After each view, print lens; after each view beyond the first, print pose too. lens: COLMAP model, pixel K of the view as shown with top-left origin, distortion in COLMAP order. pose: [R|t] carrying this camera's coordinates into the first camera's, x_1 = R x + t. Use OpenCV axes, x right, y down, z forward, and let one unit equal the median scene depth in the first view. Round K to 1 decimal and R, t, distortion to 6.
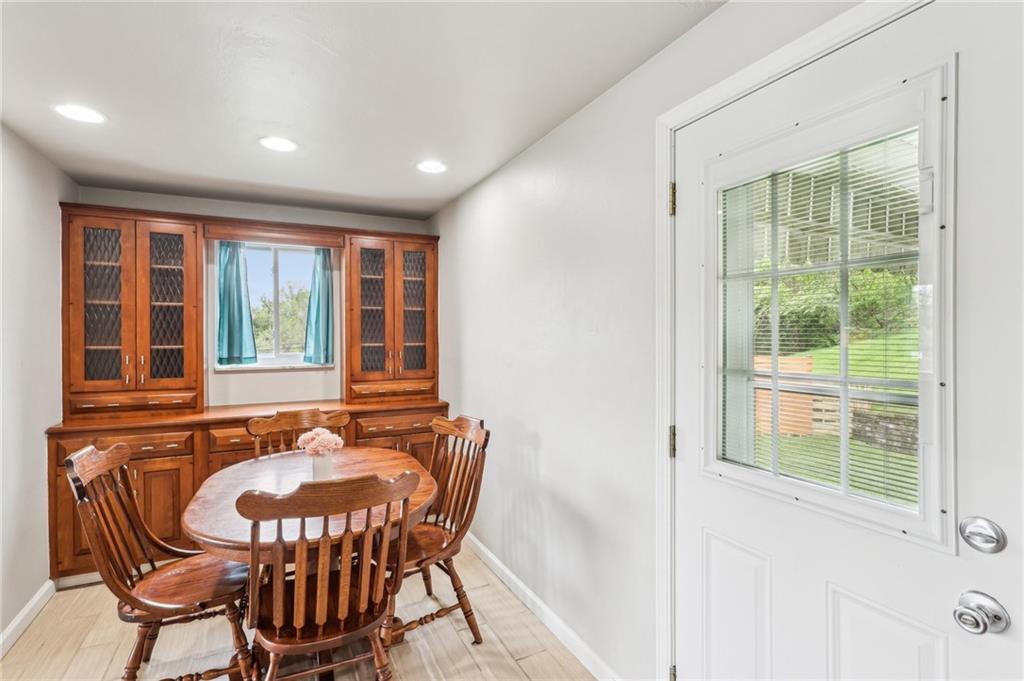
lens RADIAL K [[473.7, 0, 509.8], [0, 473.7, 340.6], [0, 0, 1]] dist [-0.007878, 0.003866]
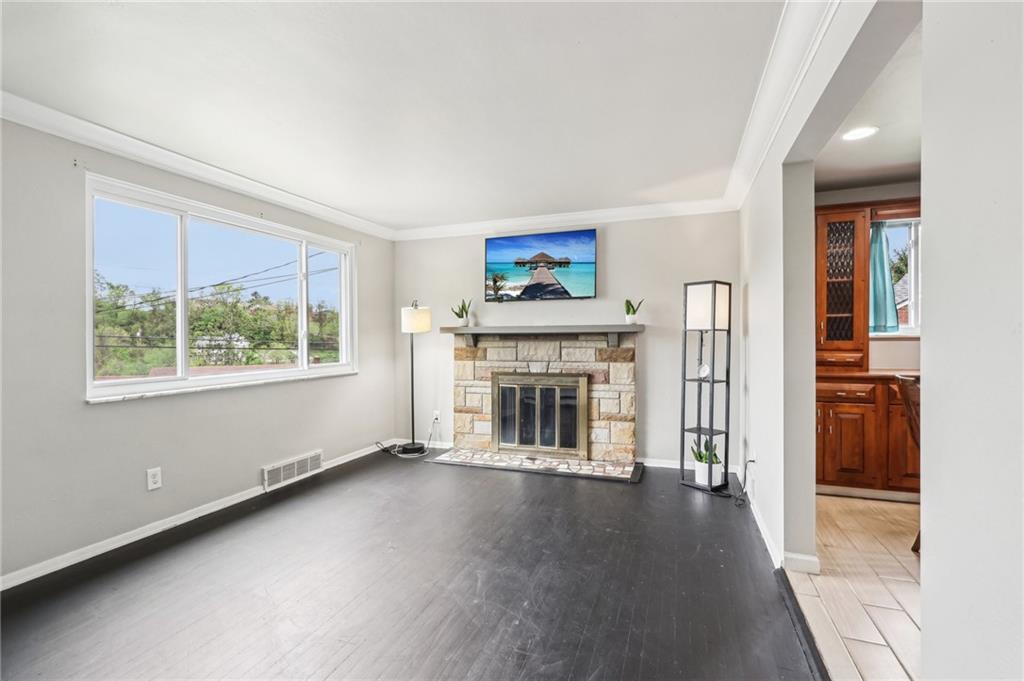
lens RADIAL K [[473.7, 0, 504.0], [0, 473.7, 342.1], [0, 0, 1]] dist [-0.007878, 0.003866]
pose [[0.678969, 0.004467, -0.734153, -0.388063], [0.003405, 0.999952, 0.009232, 0.063500], [0.734159, -0.008768, 0.678921, -0.434998]]
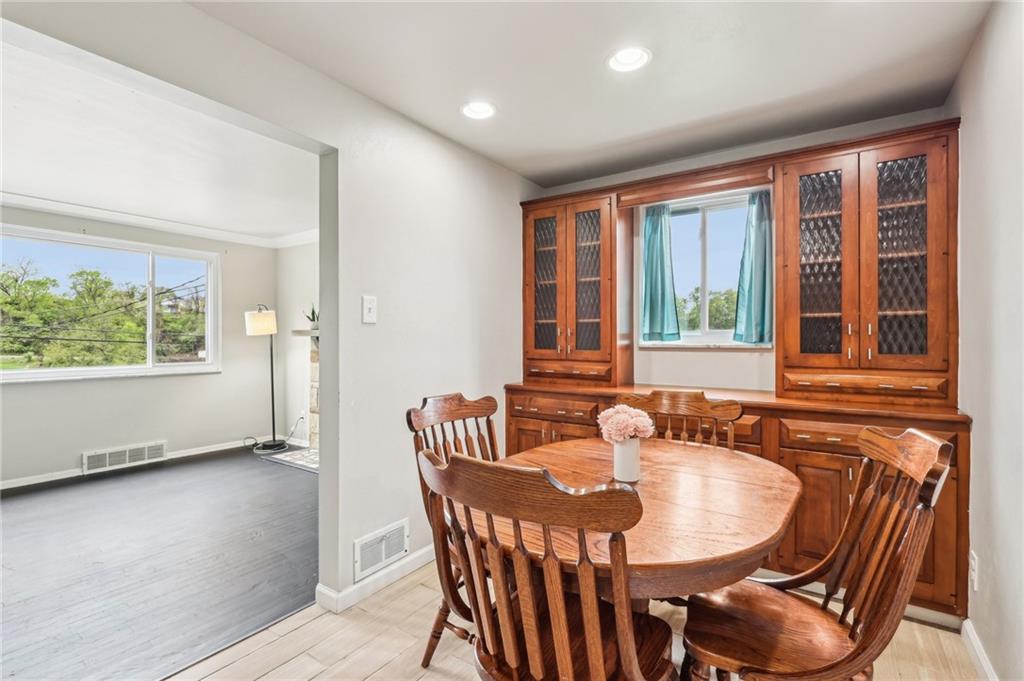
lens RADIAL K [[473.7, 0, 502.9], [0, 473.7, 341.7], [0, 0, 1]] dist [-0.007878, 0.003866]
pose [[0.487423, 0.009790, -0.873111, 0.087409], [-0.007181, 0.999948, 0.007203, 0.050593], [0.873136, 0.002759, 0.487469, 0.302729]]
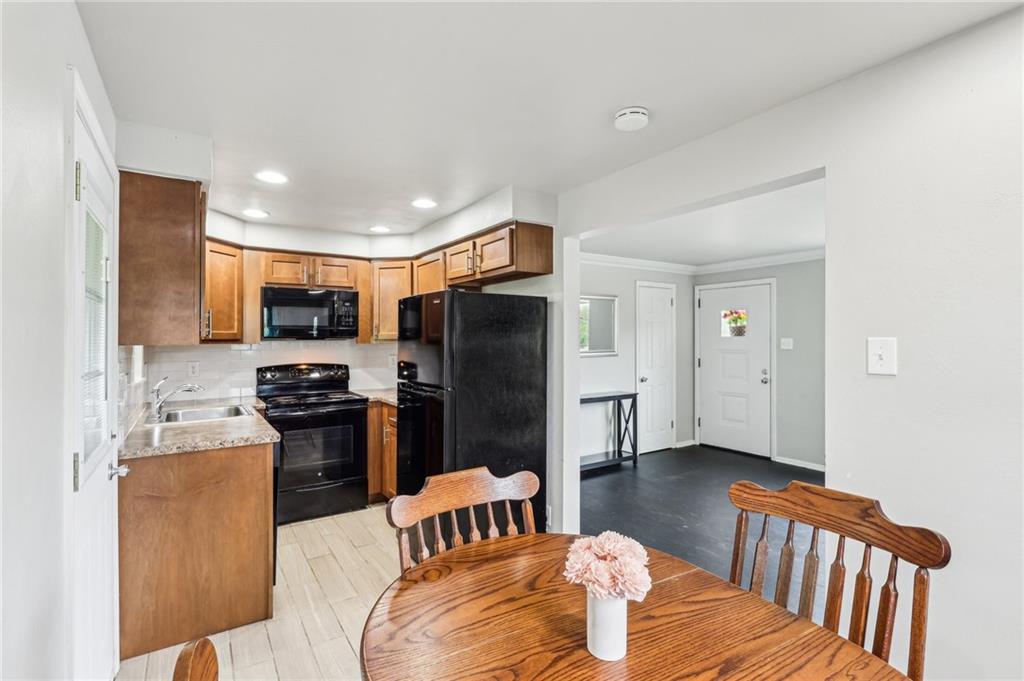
lens RADIAL K [[473.7, 0, 504.0], [0, 473.7, 336.1], [0, 0, 1]] dist [-0.007878, 0.003866]
pose [[-0.992154, 0.001519, -0.125016, -0.148027], [0.001997, 0.999991, -0.003698, -0.009525], [0.125010, -0.003919, -0.992148, 0.912907]]
